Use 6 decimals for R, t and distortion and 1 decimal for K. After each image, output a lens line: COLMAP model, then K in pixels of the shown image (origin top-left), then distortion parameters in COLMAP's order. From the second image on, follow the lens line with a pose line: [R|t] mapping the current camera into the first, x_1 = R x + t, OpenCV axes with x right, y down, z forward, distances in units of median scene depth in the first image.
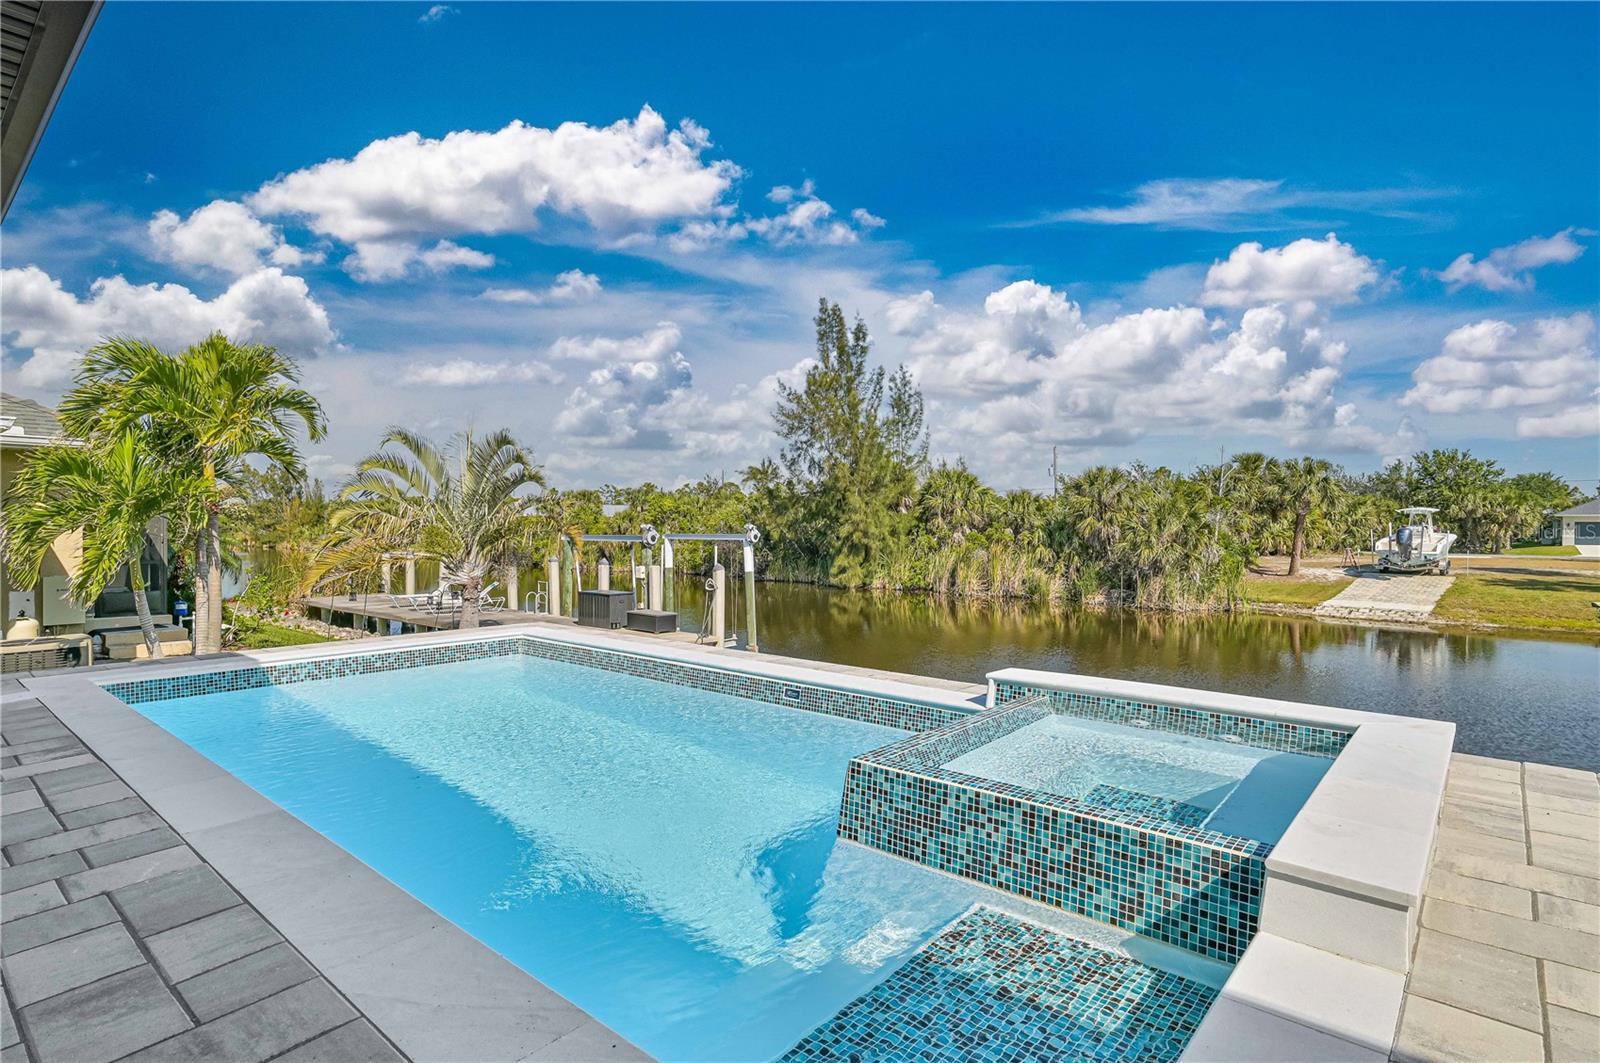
lens RADIAL K [[810.7, 0, 800.0], [0, 810.7, 531.5], [0, 0, 1]] dist [-0.000378, 0.000326]
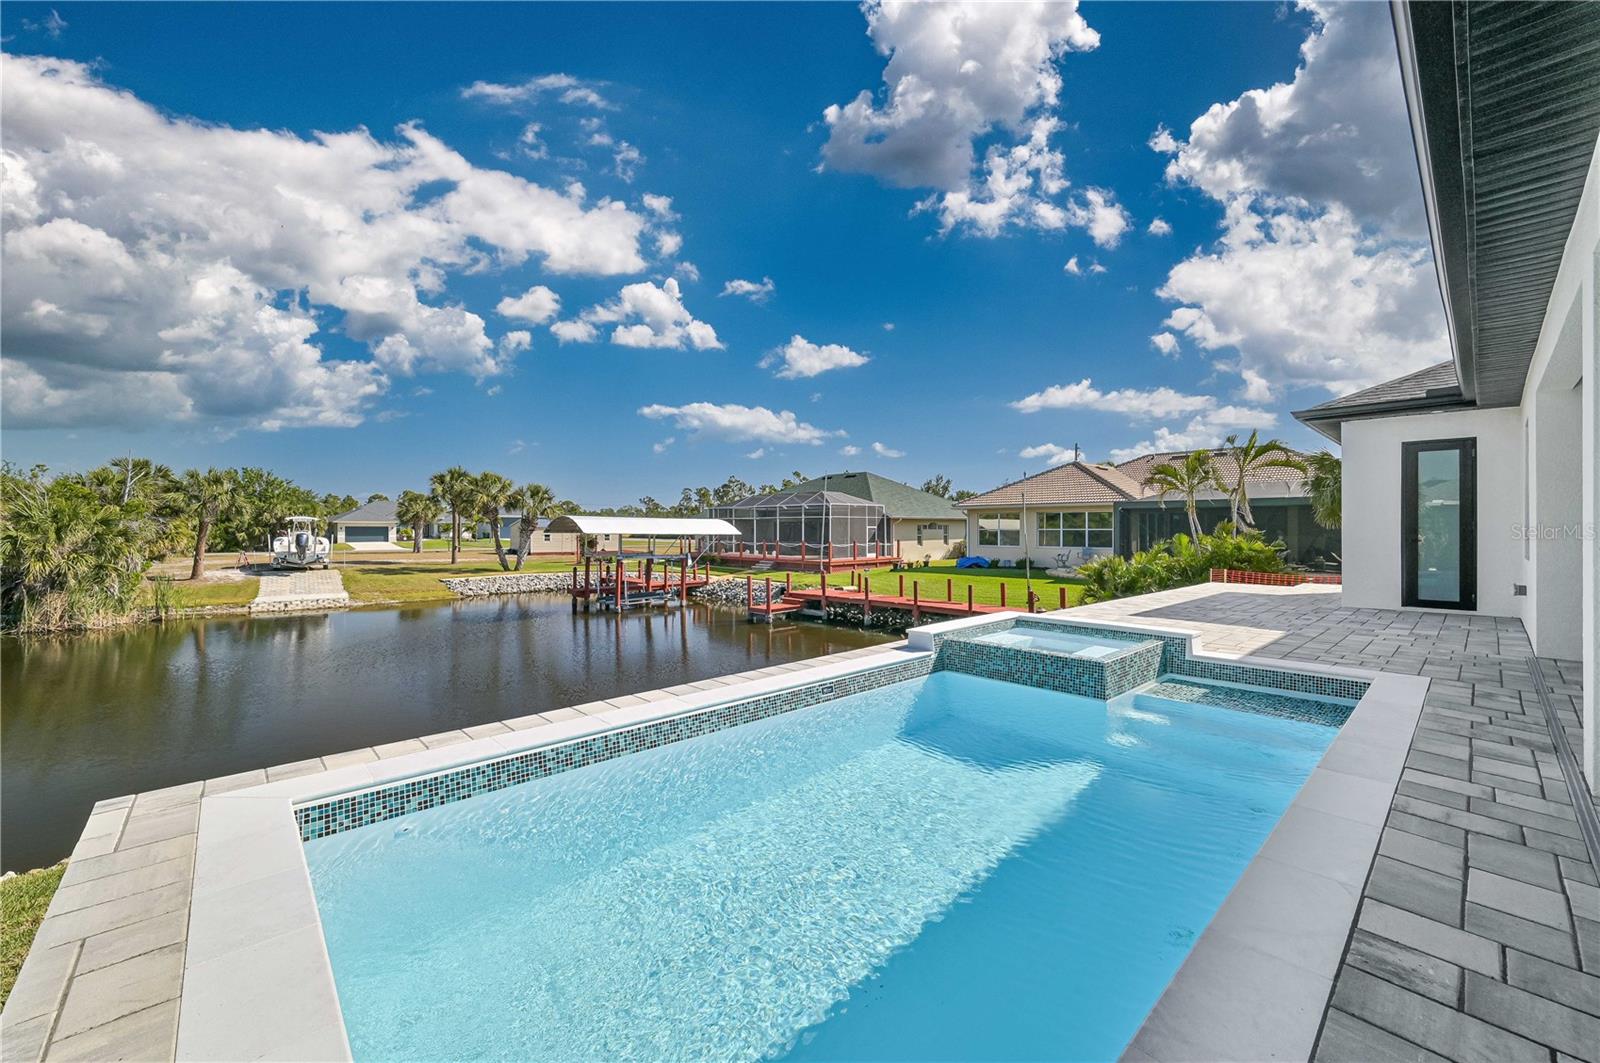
lens RADIAL K [[631.8, 0, 804.0], [0, 631.8, 526.8], [0, 0, 1]] dist [-0.002646, -0.000352]
pose [[0.108975, -0.001749, 0.994043, -0.120913], [0.010521, 0.999944, 0.000606, -0.006016], [-0.993989, 0.010393, 0.108988, 0.116646]]
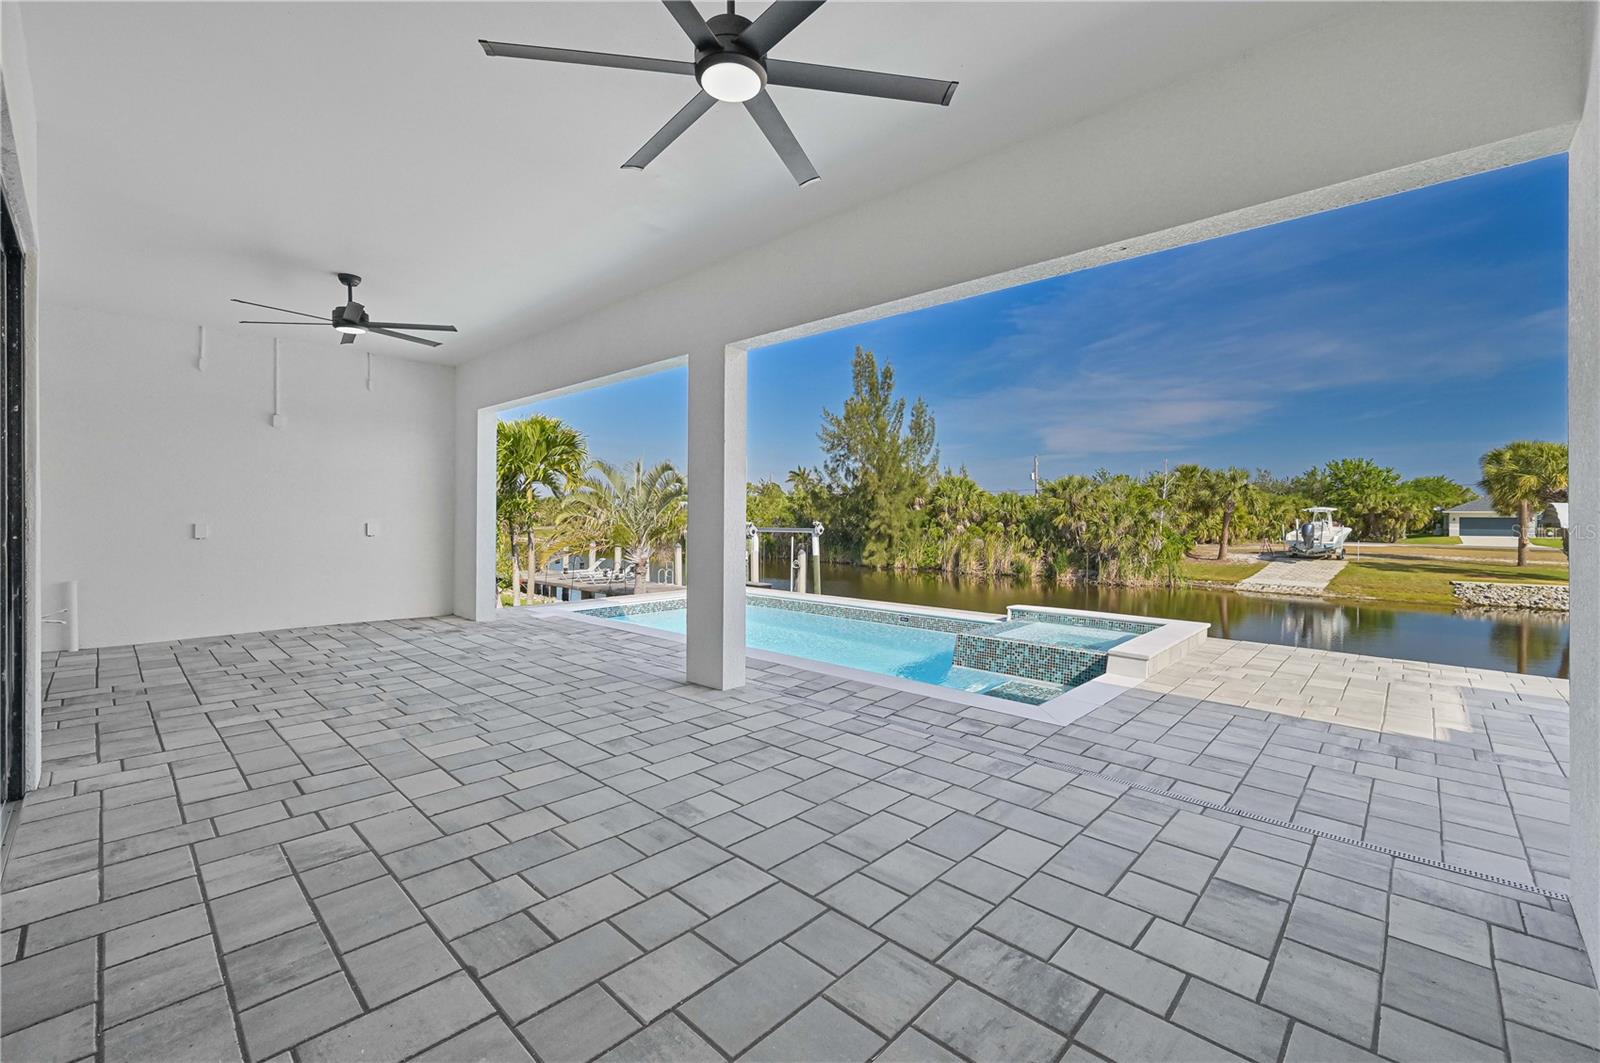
lens RADIAL K [[661.7, 0, 804.4], [0, 661.7, 518.2], [0, 0, 1]] dist [0.001502, 0.000079]
pose [[0.999525, 0.002659, -0.030696, -0.025736], [-0.002805, 0.999985, -0.004728, -0.004824], [0.030683, 0.004812, 0.999518, -0.078018]]
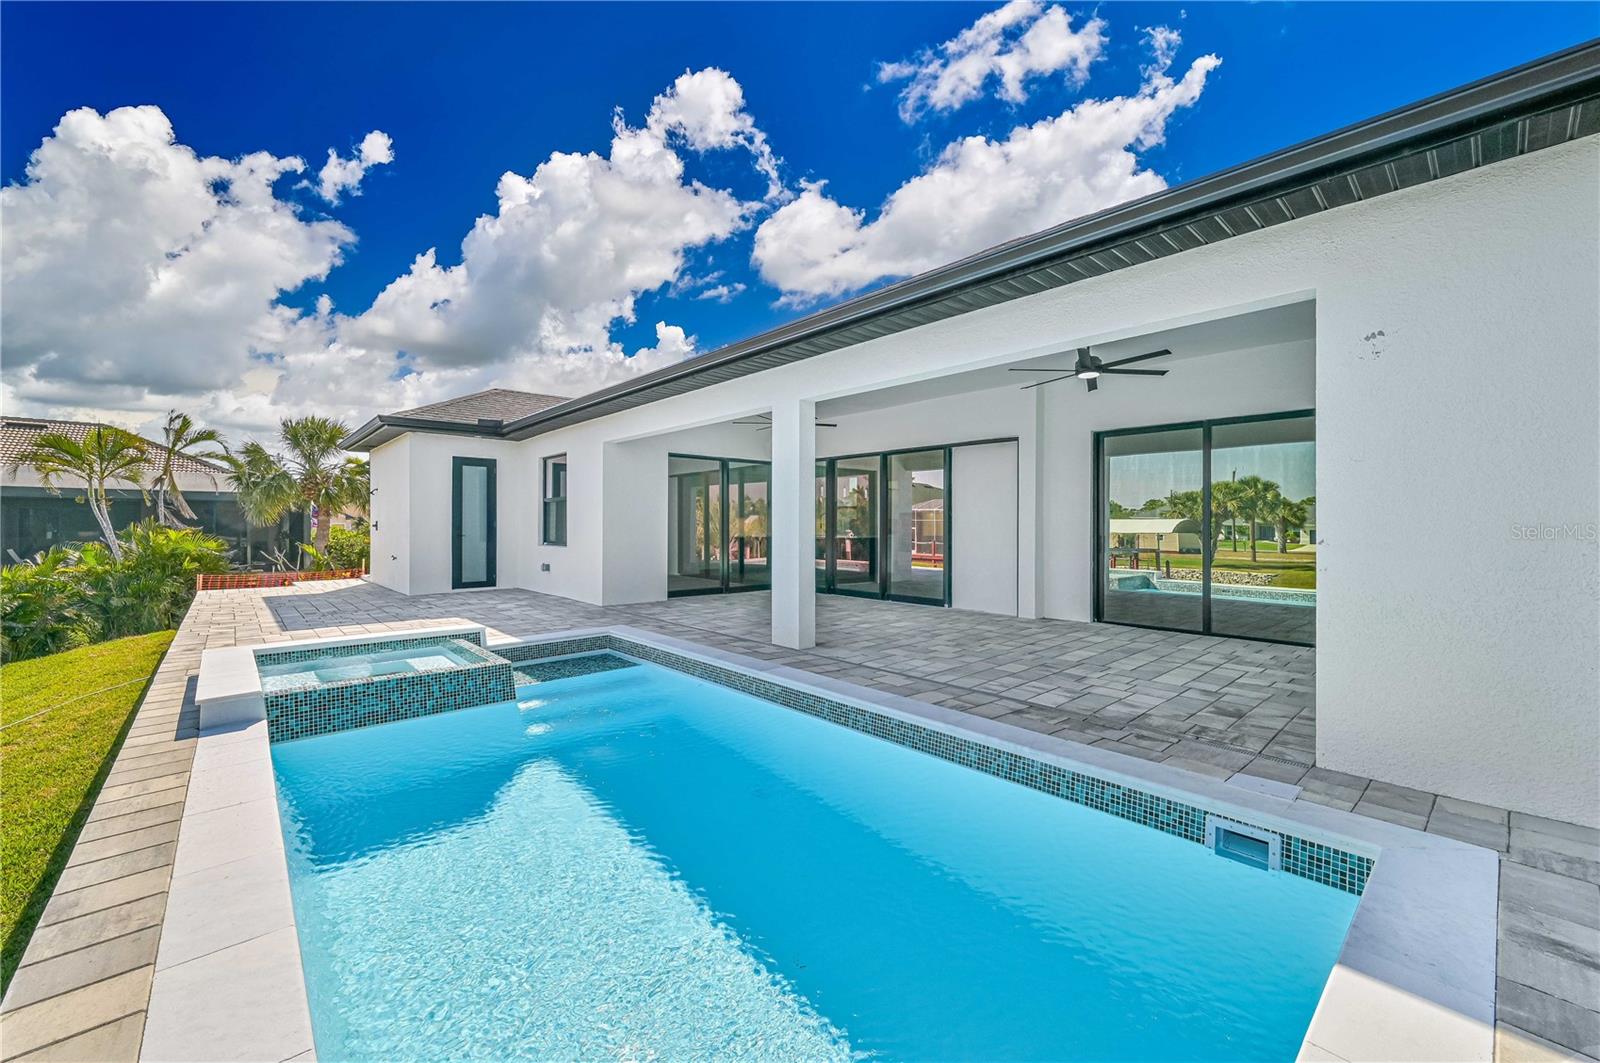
lens RADIAL K [[640.4, 0, 806.5], [0, 640.4, 529.3], [0, 0, 1]] dist [0.000065, -0.000043]
pose [[-0.993157, -0.003857, 0.116724, -0.064622], [-0.001851, 0.999849, 0.017289, -0.006757], [-0.116773, 0.016955, -0.993014, 0.186344]]
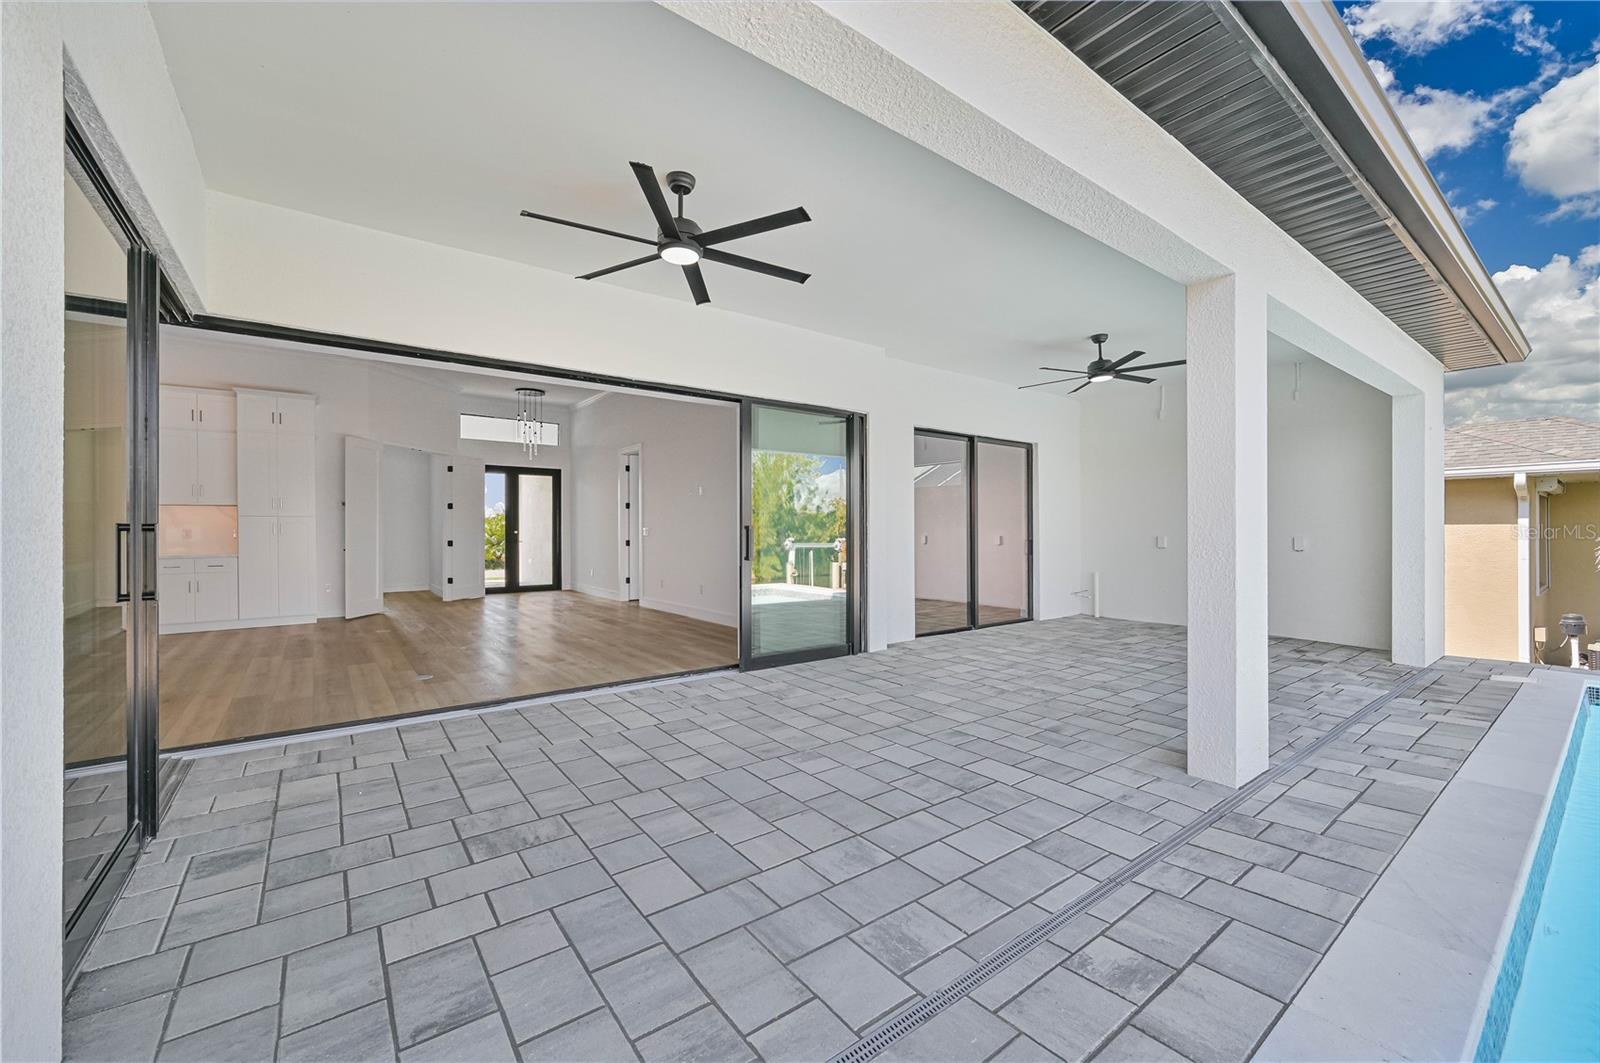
lens RADIAL K [[640.4, 0, 806.5], [0, 640.4, 529.3], [0, 0, 1]] dist [0.000065, -0.000043]
pose [[-0.198577, -0.001855, -0.980084, 0.040033], [-0.006159, 0.999981, -0.000645, -0.005085], [0.980066, 0.005908, -0.198585, 0.002540]]
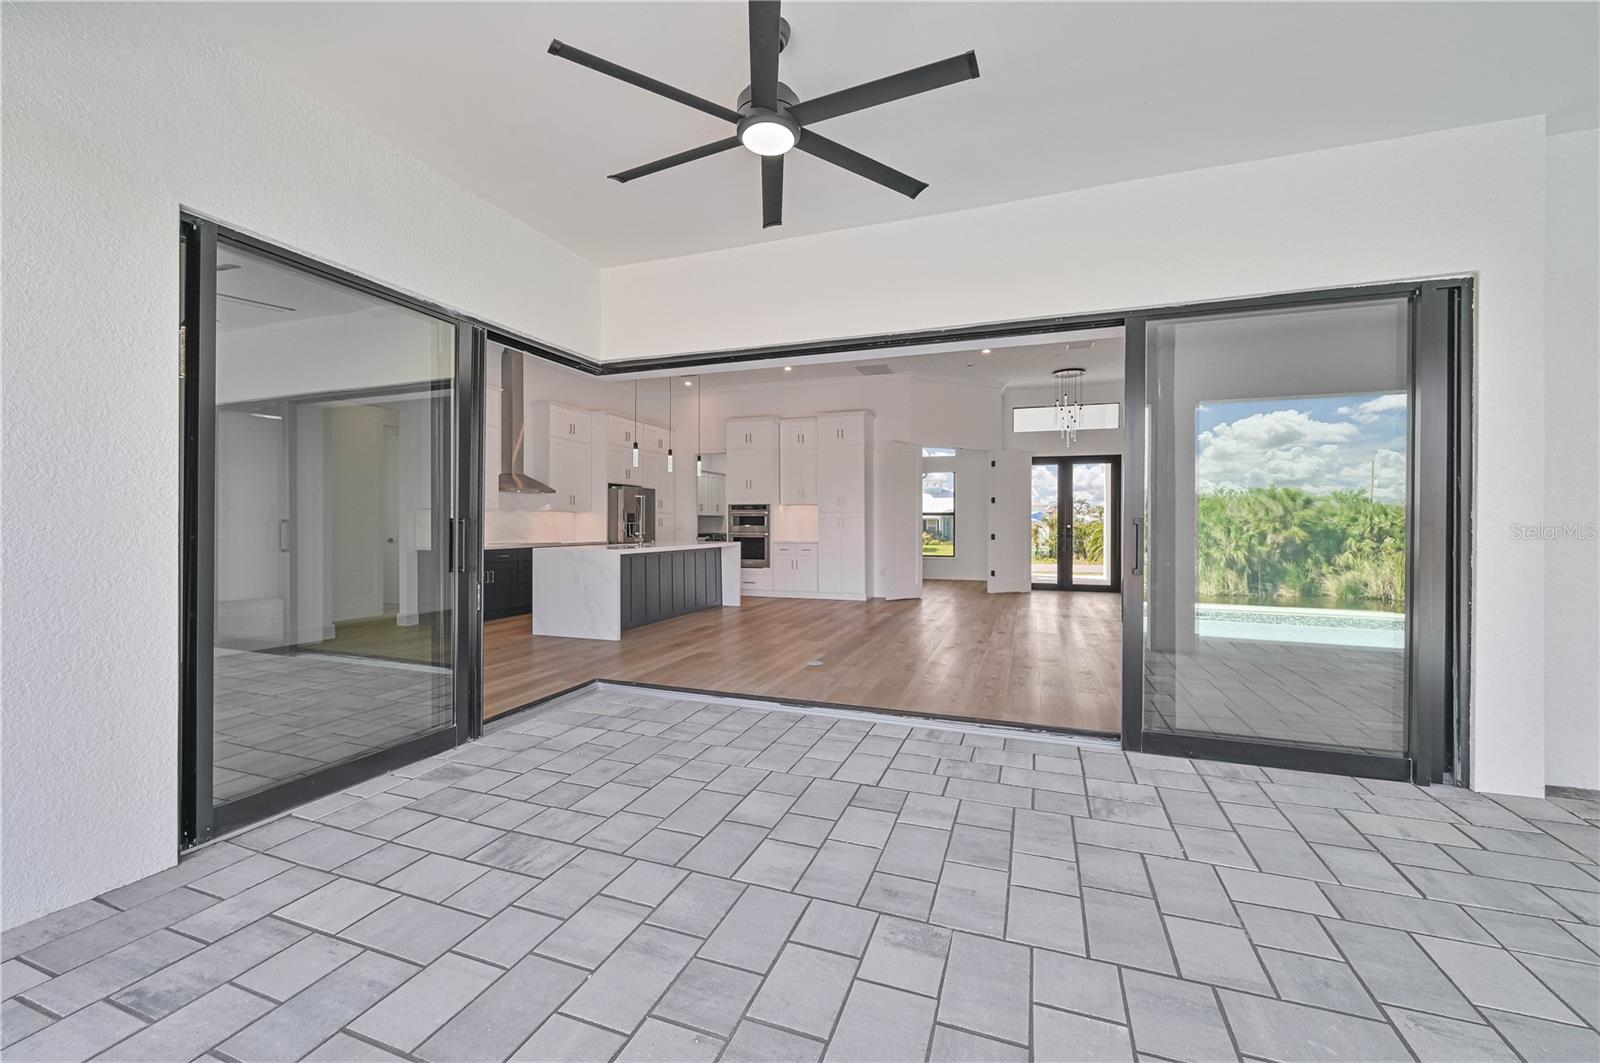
lens RADIAL K [[631.8, 0, 804.0], [0, 631.8, 526.8], [0, 0, 1]] dist [-0.002646, -0.000352]
pose [[-0.932012, -0.002077, -0.362421, -0.016160], [-0.007092, 0.999897, 0.012508, -0.005484], [0.362357, 0.014228, -0.931931, 0.024125]]
